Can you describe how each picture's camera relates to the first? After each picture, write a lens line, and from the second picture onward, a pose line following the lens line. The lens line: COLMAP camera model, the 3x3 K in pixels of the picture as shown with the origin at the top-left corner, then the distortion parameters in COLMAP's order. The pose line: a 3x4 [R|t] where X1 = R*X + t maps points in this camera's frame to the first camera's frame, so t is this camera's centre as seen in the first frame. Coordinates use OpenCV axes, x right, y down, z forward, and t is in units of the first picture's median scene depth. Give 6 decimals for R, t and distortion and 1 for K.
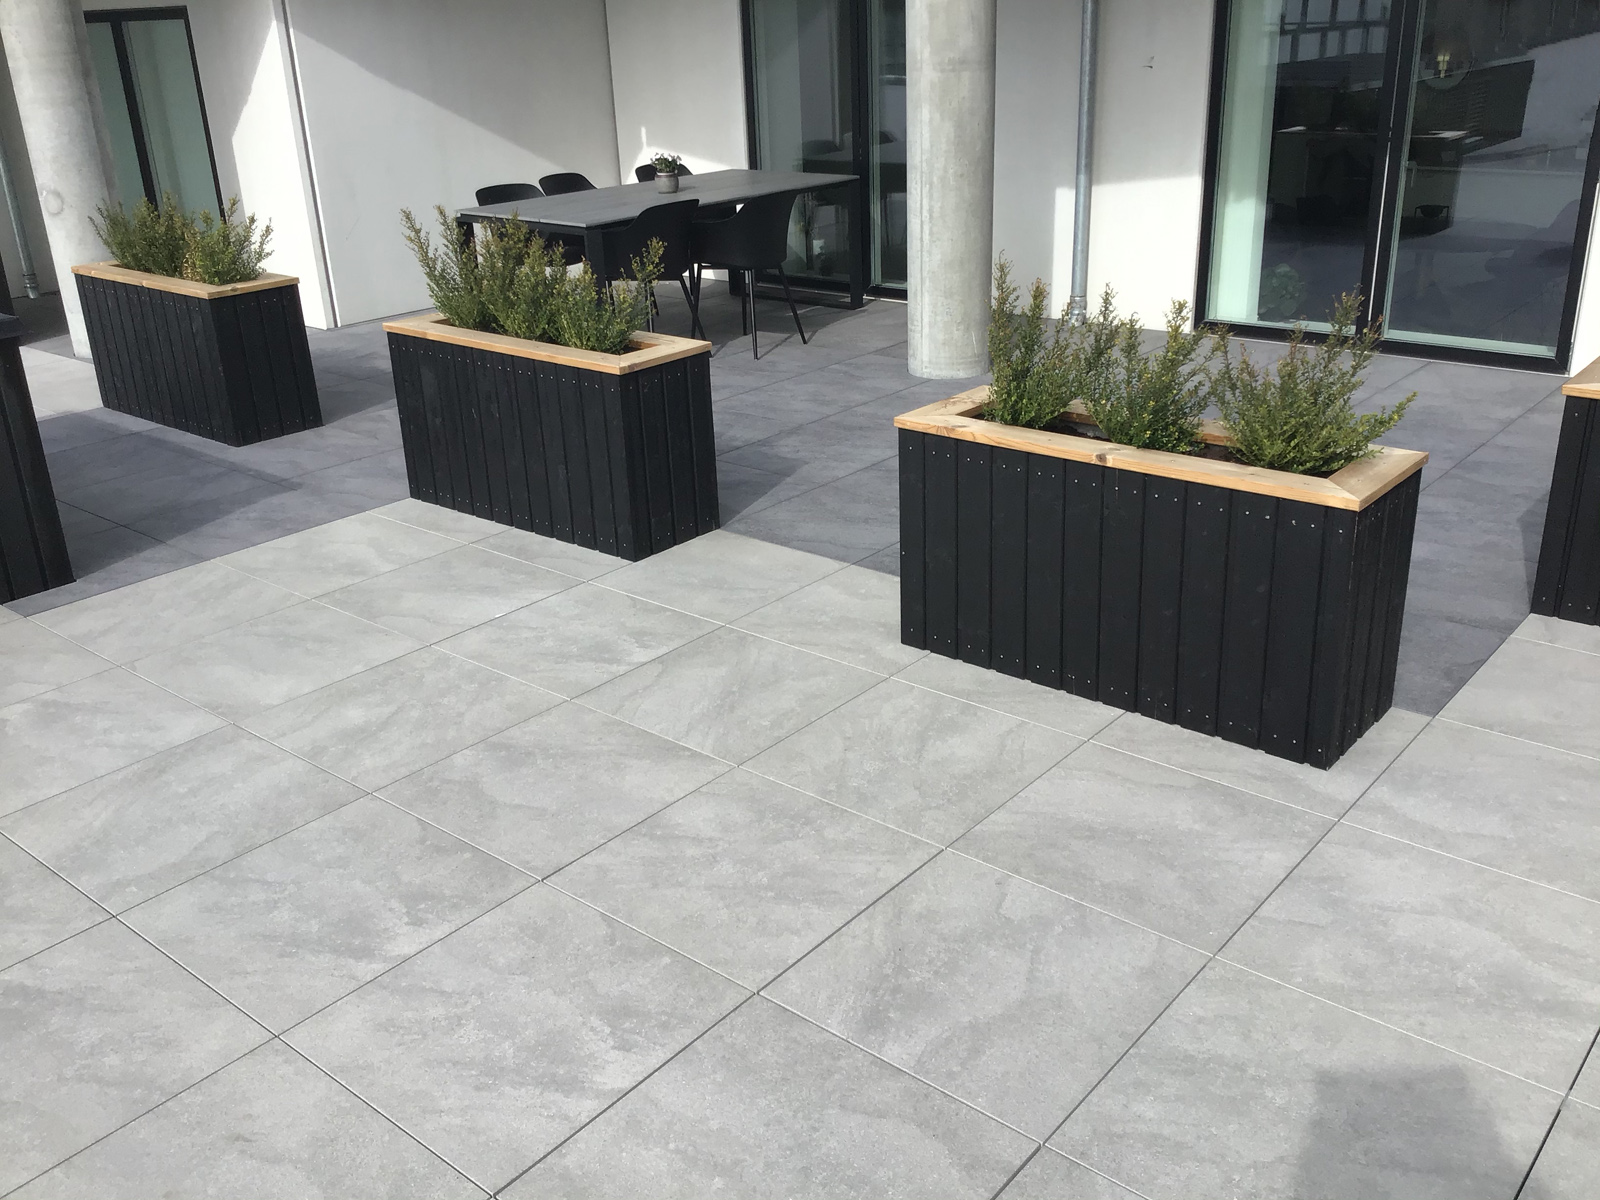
lens RADIAL K [[1433.7, 0, 800.0], [0, 1433.7, 600.0], [0, 0, 1]] dist [0.028013, -0.000132]
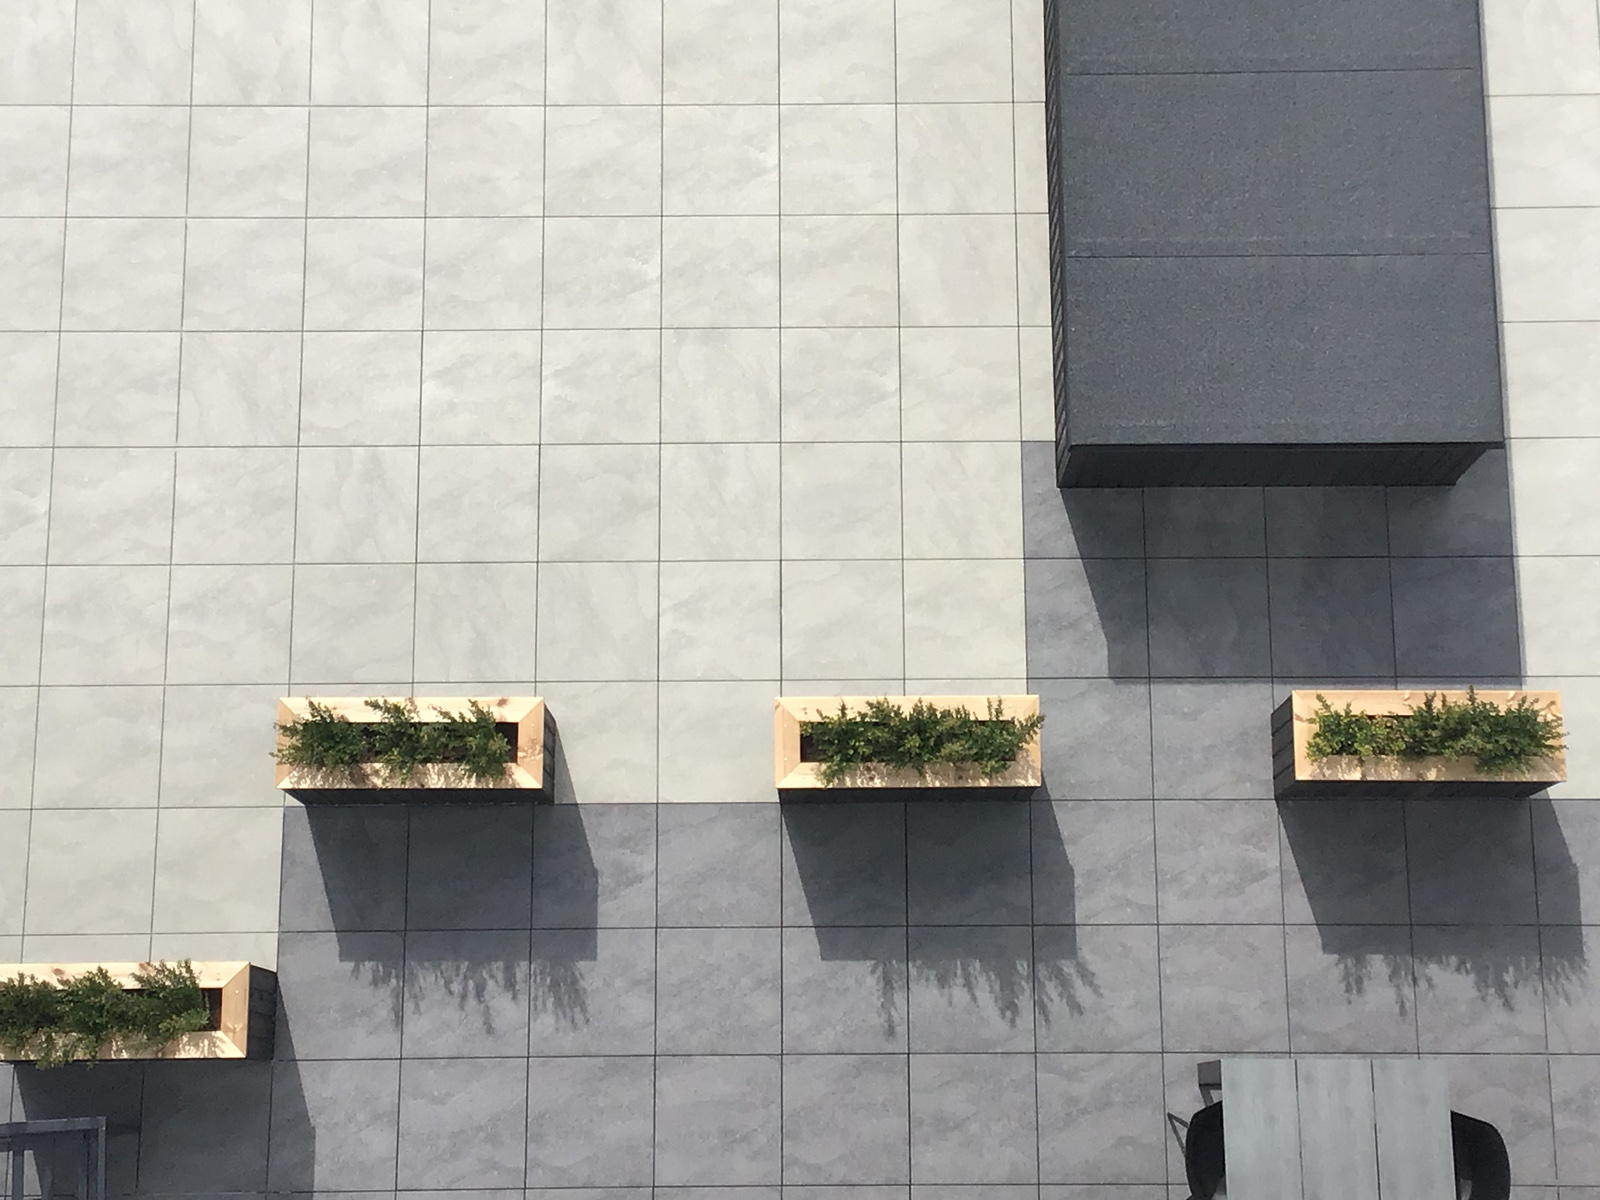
lens RADIAL K [[2656.7, 0, 798.5], [0, 2656.7, 569.6], [0, 0, 1]] dist [0.029808, 0.398918]
pose [[-0.760397, 0.640019, -0.110331, 0.097064], [-0.225569, -0.100955, 0.968982, -3.598423], [0.609028, 0.761698, 0.221135, 0.371874]]
